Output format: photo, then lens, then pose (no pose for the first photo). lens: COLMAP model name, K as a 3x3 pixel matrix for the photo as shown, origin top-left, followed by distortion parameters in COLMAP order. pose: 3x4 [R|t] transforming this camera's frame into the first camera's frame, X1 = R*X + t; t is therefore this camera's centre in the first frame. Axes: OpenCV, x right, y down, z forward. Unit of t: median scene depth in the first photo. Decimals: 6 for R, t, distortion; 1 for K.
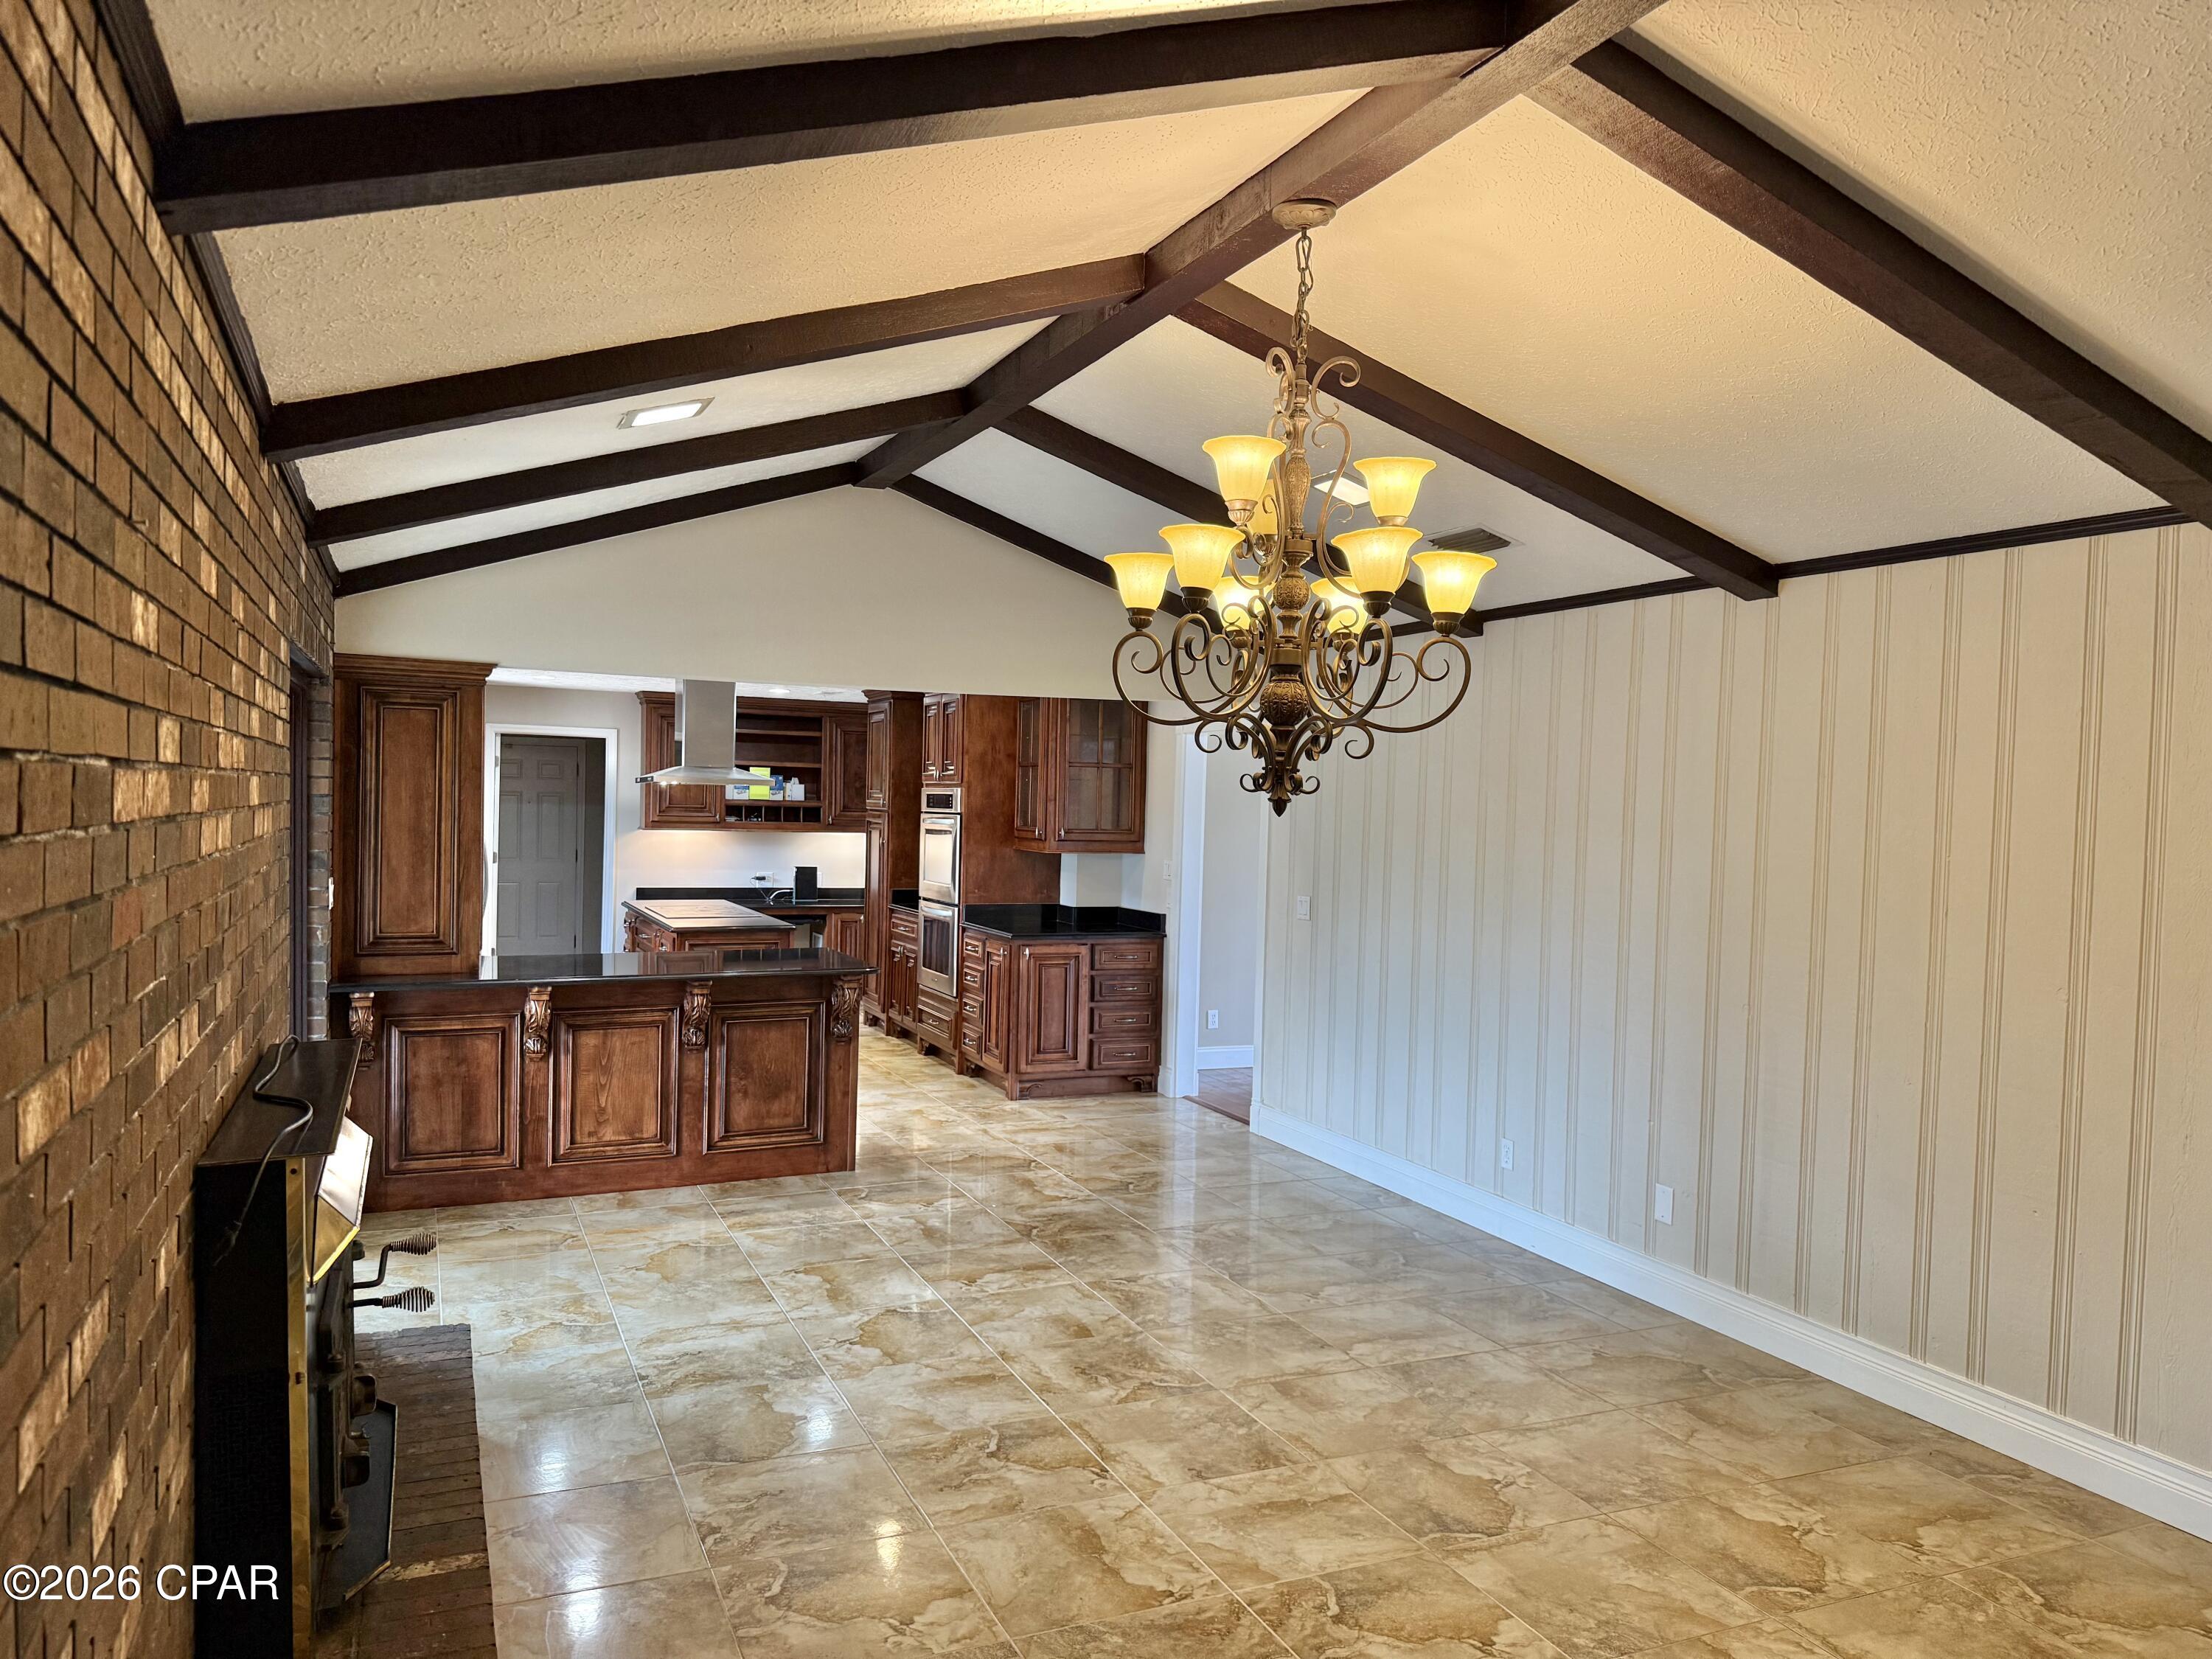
lens RADIAL K [[1535.3, 0, 1110.9], [0, 1535.3, 837.6], [0, 0, 1]] dist [0.036294, -0.028310]
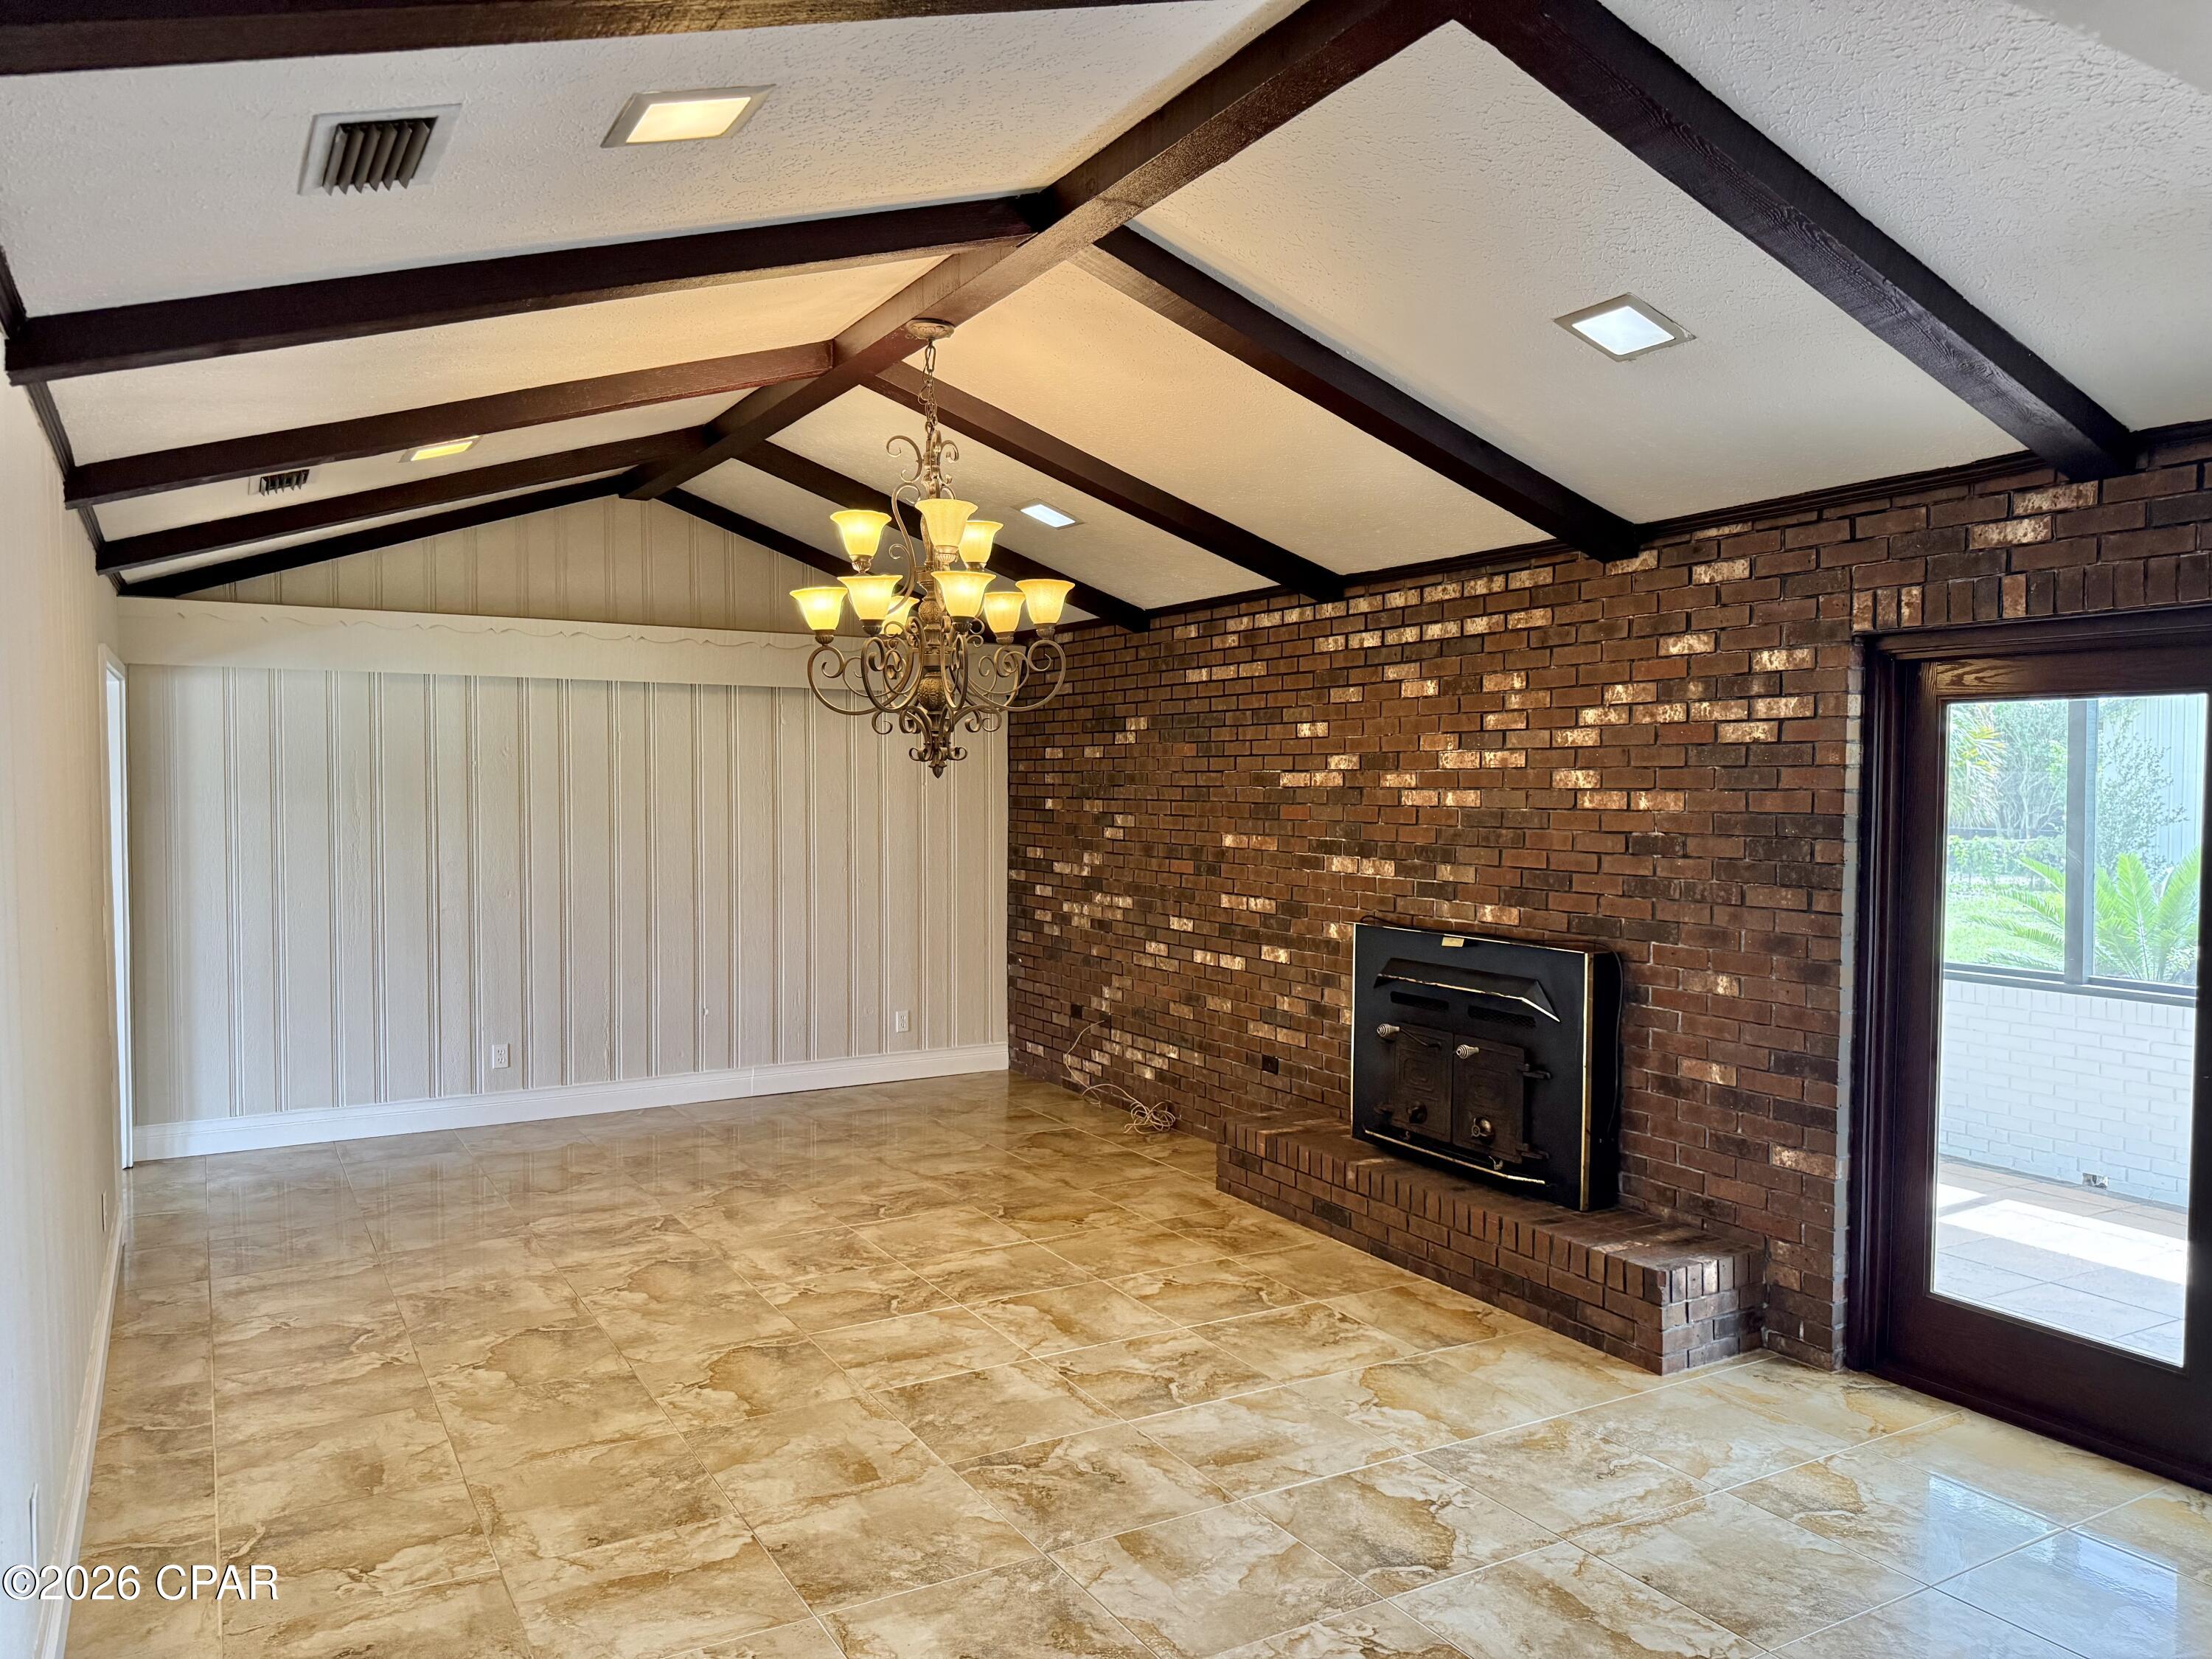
lens RADIAL K [[1535.3, 0, 1107.4], [0, 1535.3, 831.7], [0, 0, 1]] dist [0.036294, -0.028310]
pose [[-0.993813, -0.024193, -0.108398, 0.089985], [-0.030279, 0.998035, 0.054858, -0.038076], [0.106858, 0.057801, -0.992593, 1.993688]]
